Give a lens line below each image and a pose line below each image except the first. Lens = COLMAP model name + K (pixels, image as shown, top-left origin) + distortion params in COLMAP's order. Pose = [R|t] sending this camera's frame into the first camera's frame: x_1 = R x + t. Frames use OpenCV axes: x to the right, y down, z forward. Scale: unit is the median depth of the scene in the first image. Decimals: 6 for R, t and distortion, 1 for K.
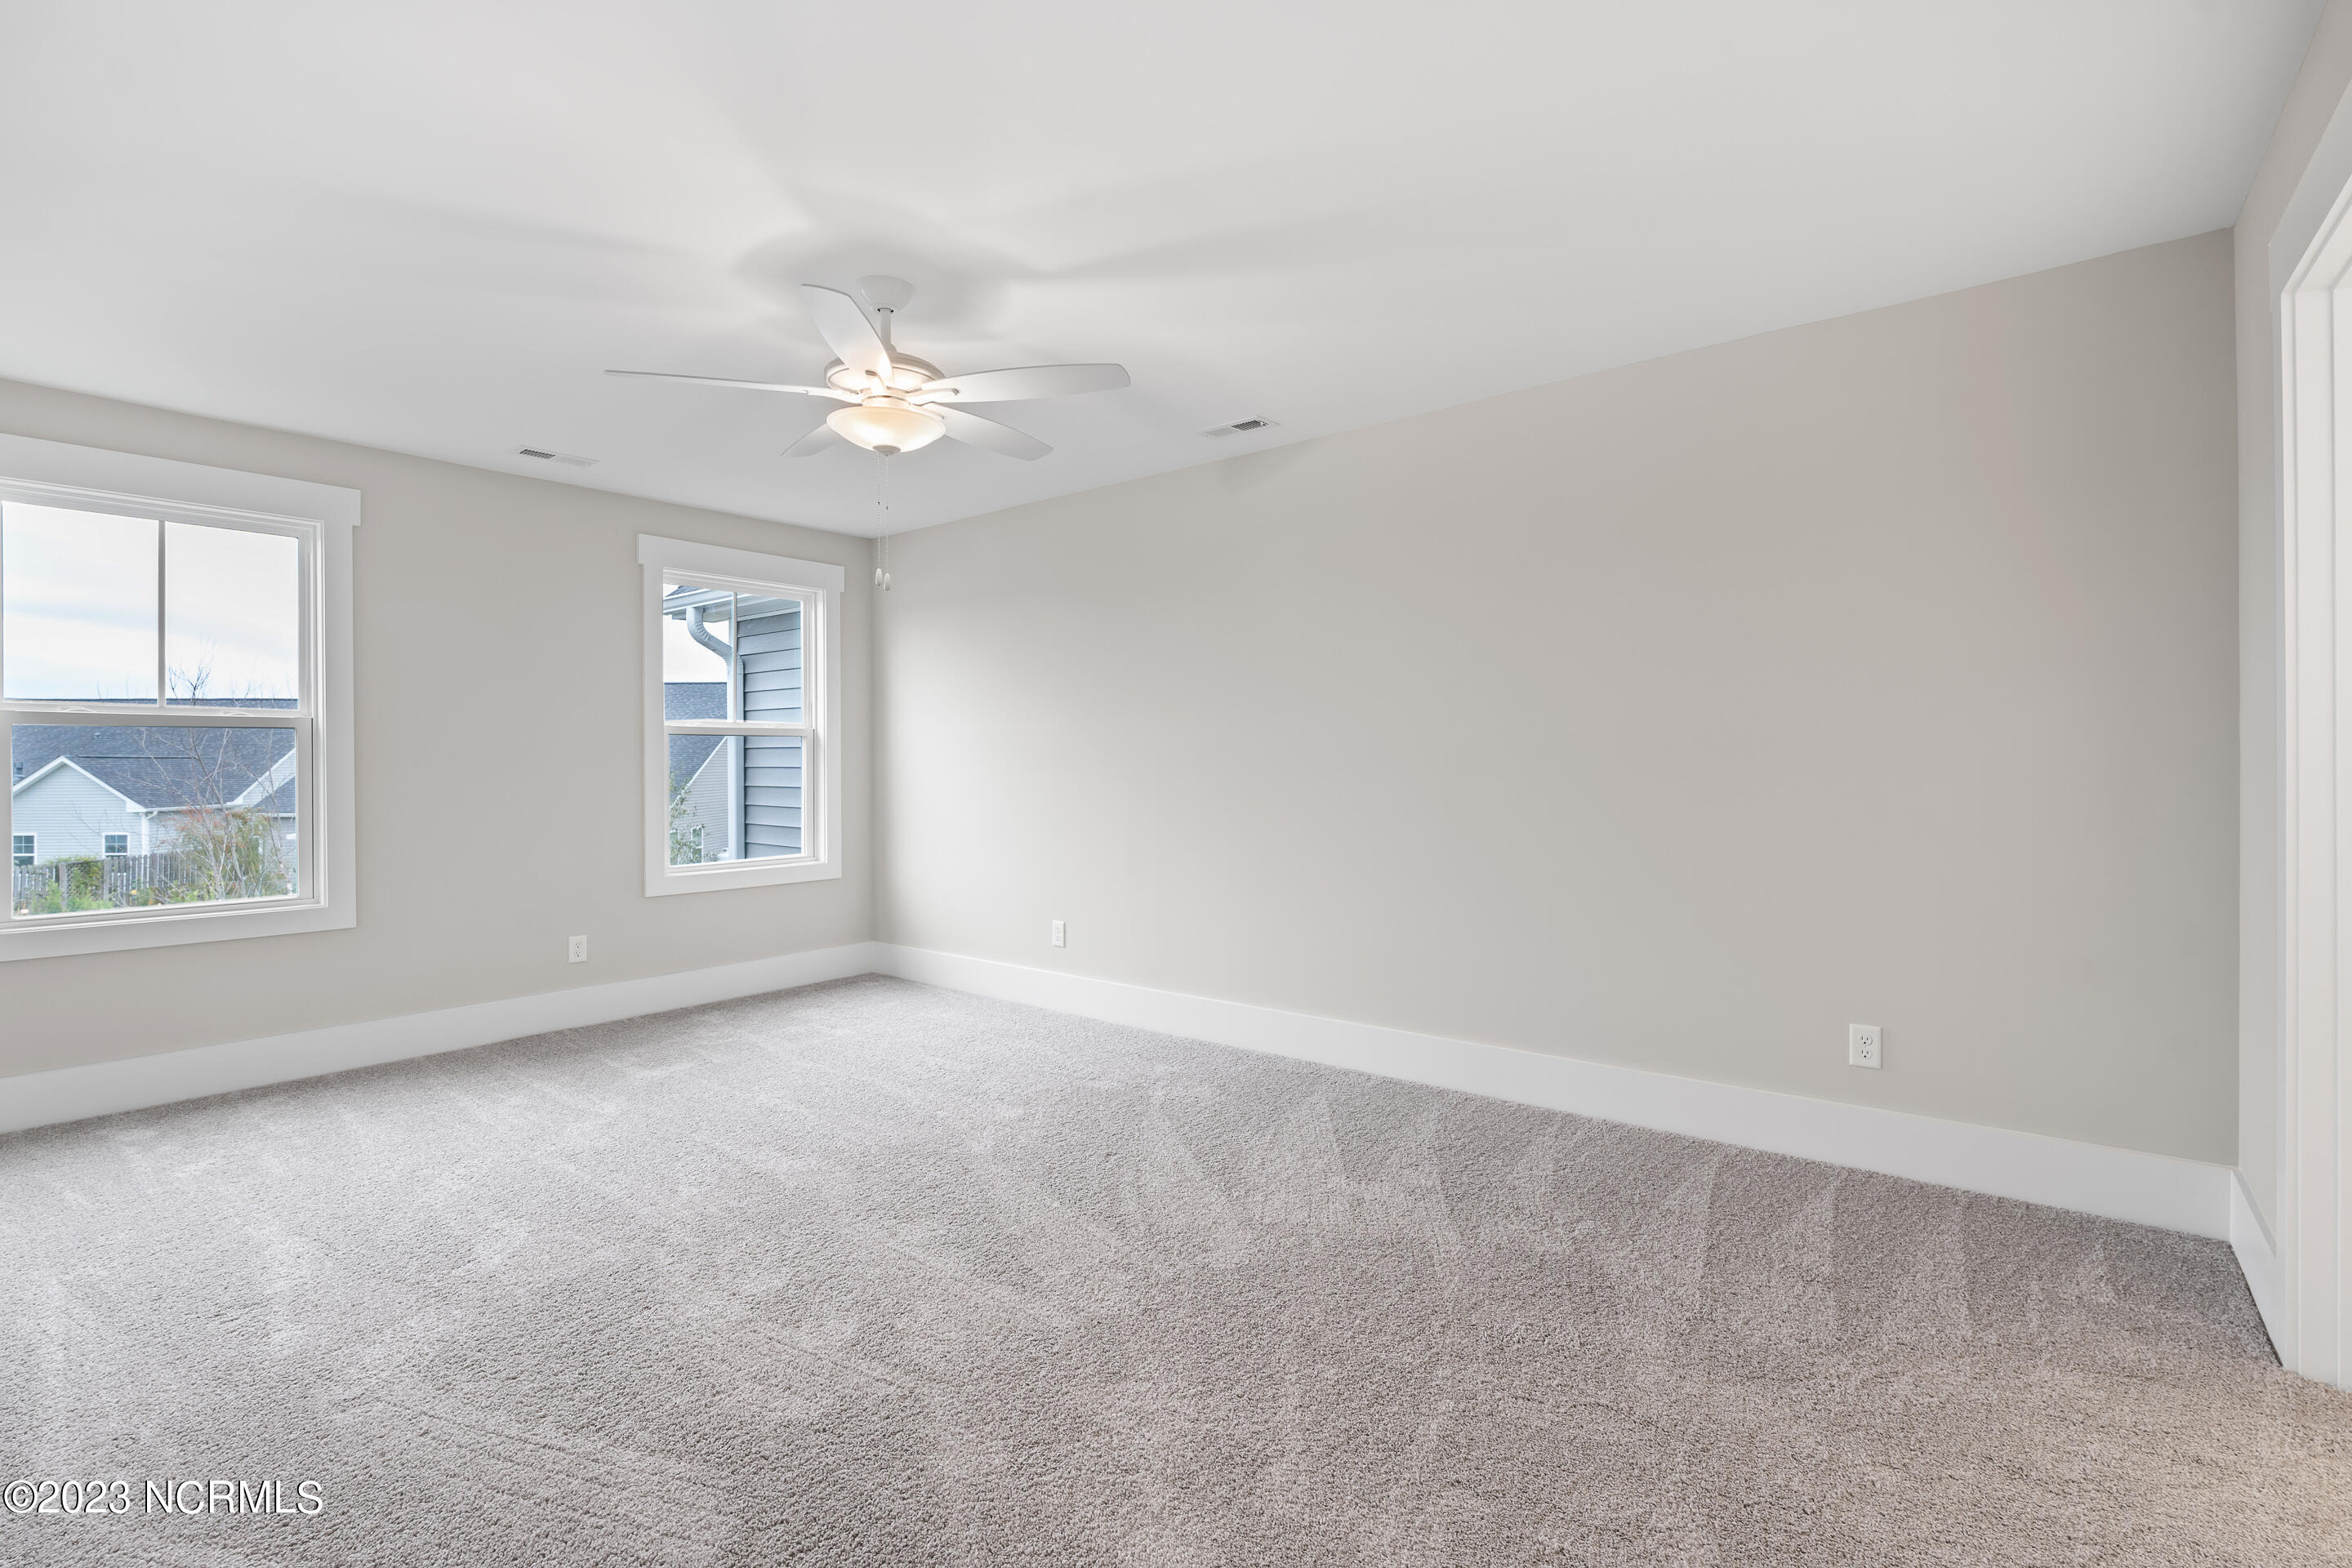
lens RADIAL K [[1060.6, 0, 1170.7], [0, 1060.6, 771.6], [0, 0, 1]] dist [-0.009366, 0.001098]
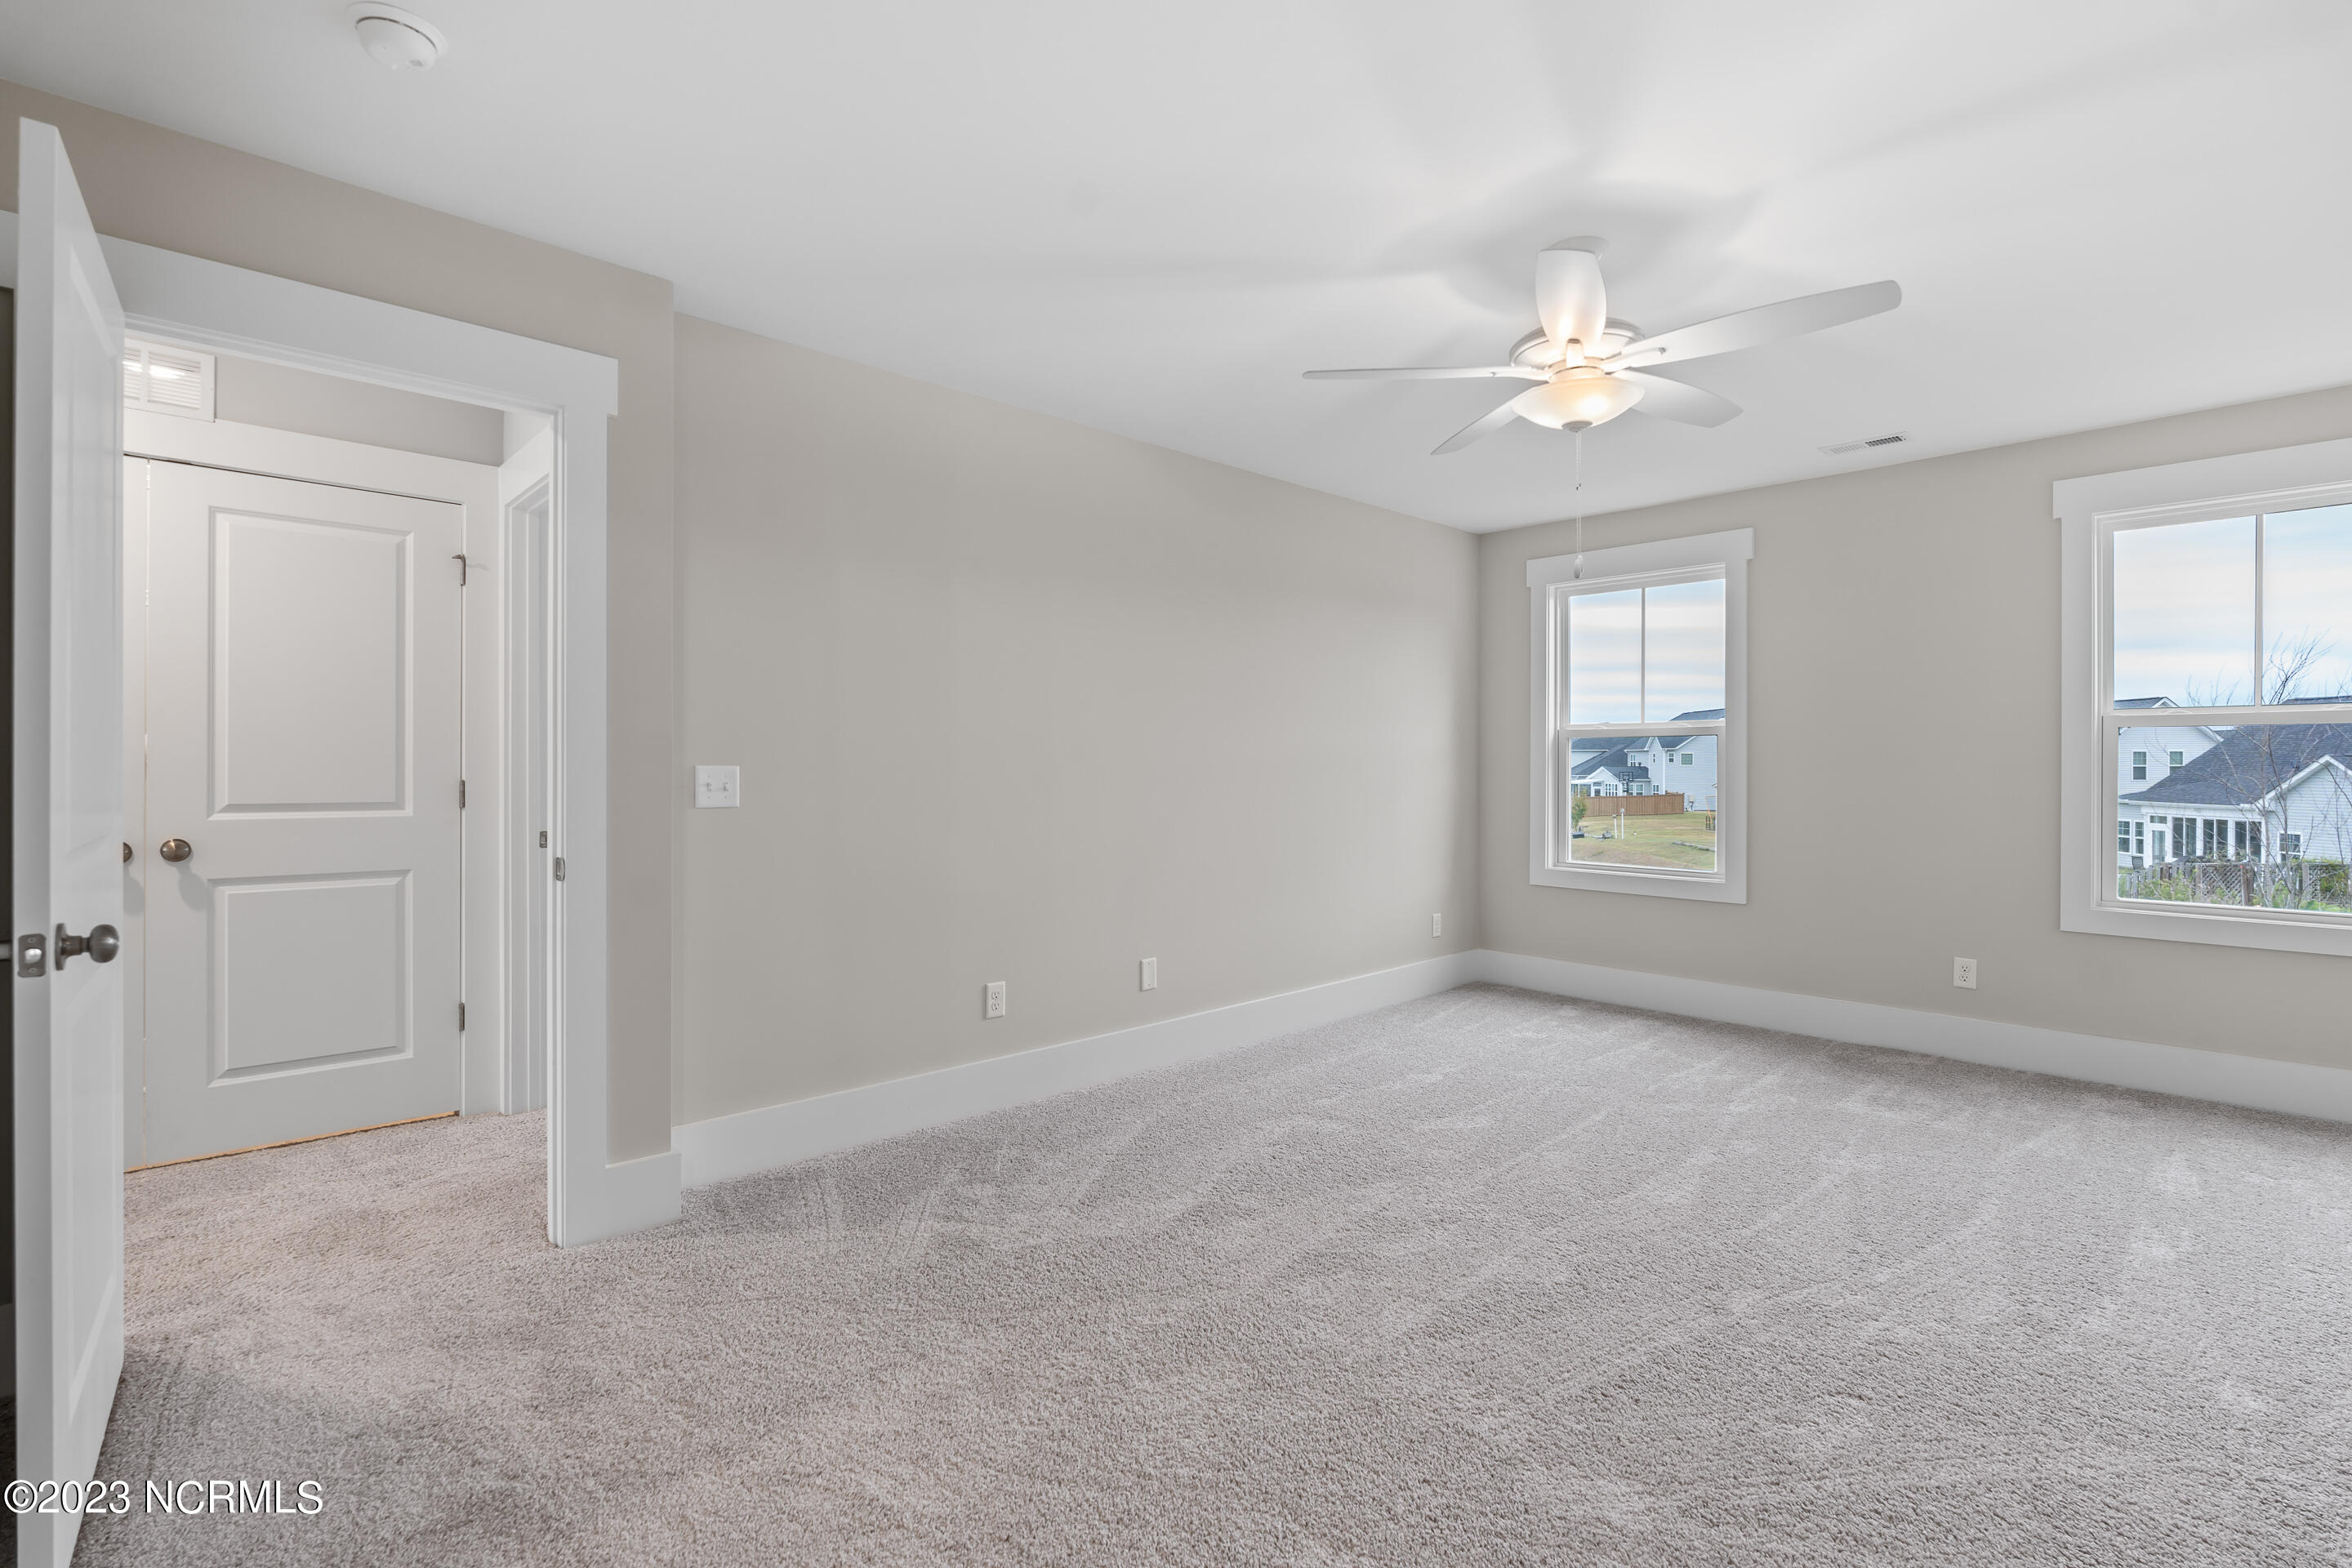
lens RADIAL K [[1060.6, 0, 1174.7], [0, 1060.6, 775.4], [0, 0, 1]] dist [-0.009366, 0.001098]
pose [[-0.138371, 0.016049, -0.990250, 0.410680], [-0.011164, 0.999780, 0.017763, -0.006856], [0.990318, 0.013513, -0.138161, 0.462750]]
